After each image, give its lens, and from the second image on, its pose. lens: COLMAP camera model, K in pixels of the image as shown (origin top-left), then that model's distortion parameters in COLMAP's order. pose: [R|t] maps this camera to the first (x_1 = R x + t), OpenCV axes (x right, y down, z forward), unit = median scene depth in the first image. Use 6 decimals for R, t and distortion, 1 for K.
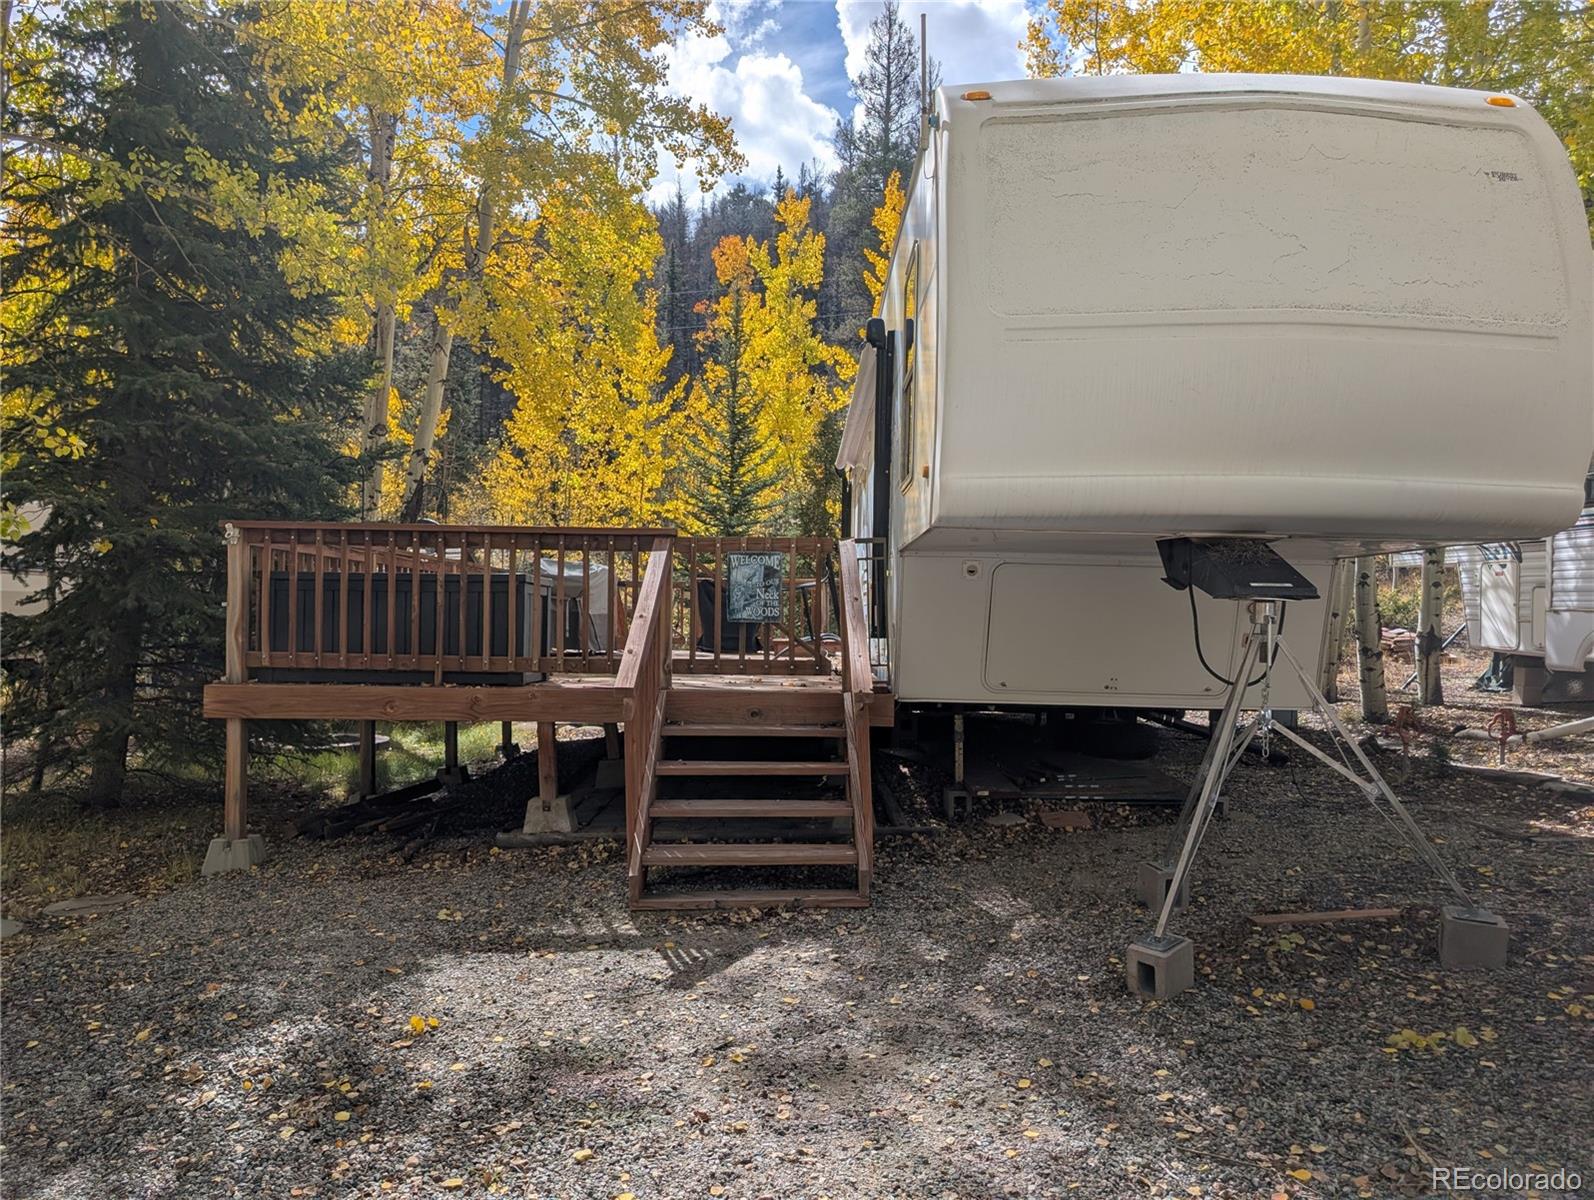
lens RADIAL K [[1239.6, 0, 795.4], [0, 1239.6, 669.5], [0, 0, 1]] dist [0.009446, -0.000064]
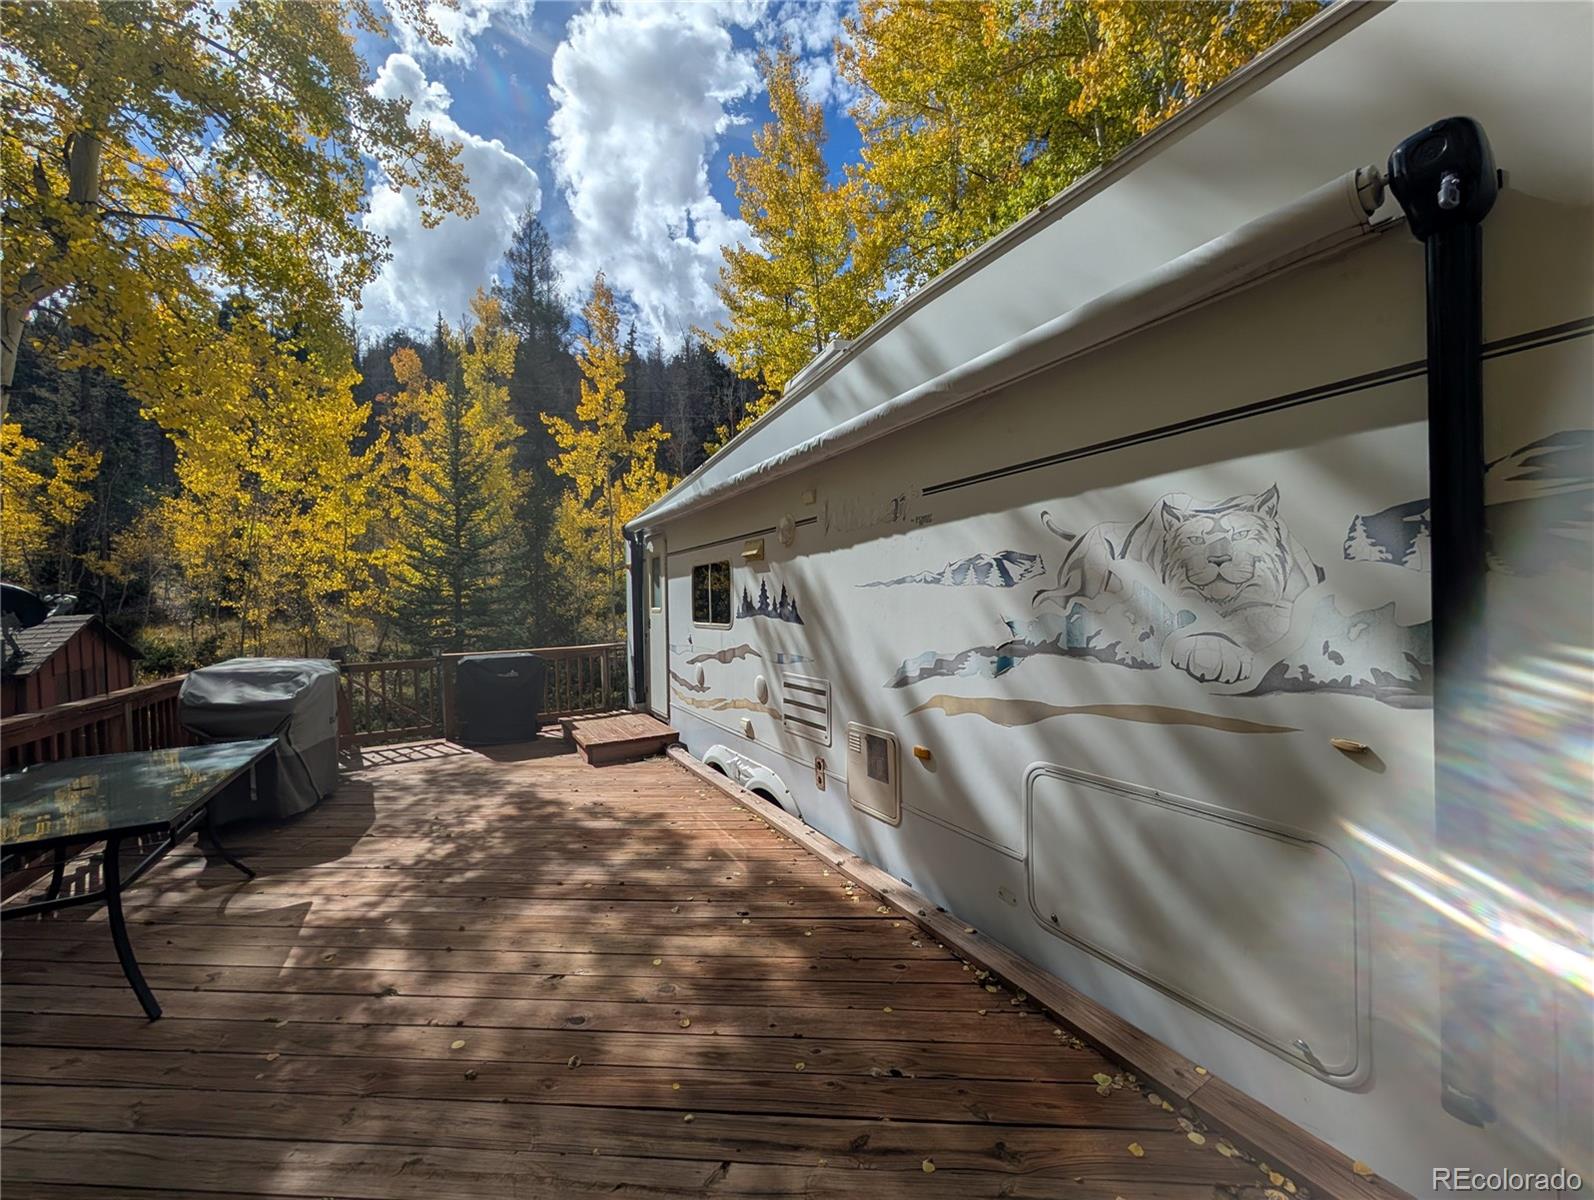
lens RADIAL K [[591.5, 0, 777.5], [0, 591.5, 605.1], [0, 0, 1]] dist [-0.000727, -0.000082]
pose [[0.861293, -0.041041, 0.506448, -0.066388], [0.052034, 0.998617, -0.007568, -0.067958], [-0.505437, 0.032871, 0.862237, 0.394194]]
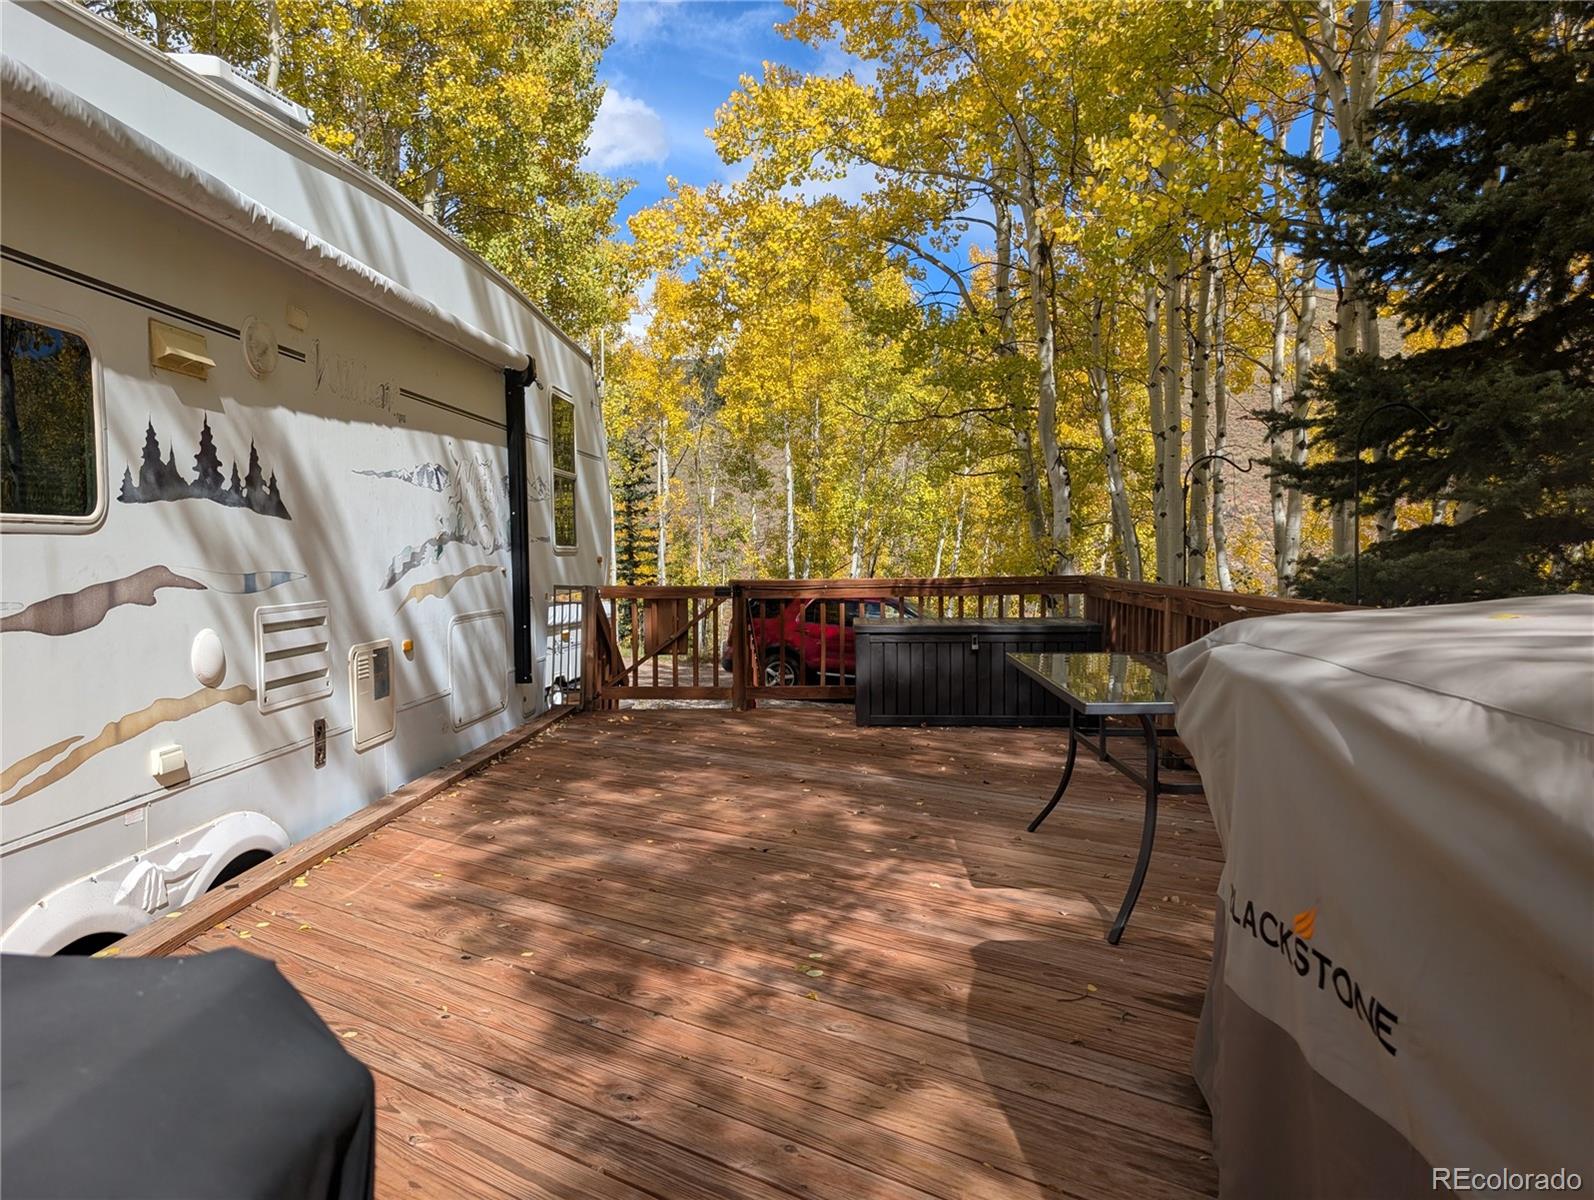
lens RADIAL K [[1068.4, 0, 797.0], [0, 1068.4, 600.0], [0, 0, 1]] dist [-0.003690, -0.005464]
pose [[-0.999881, -0.011832, 0.009854, -0.065133], [-0.011070, 0.997193, 0.074048, -0.064025], [-0.010702, 0.073931, -0.997206, 0.725360]]
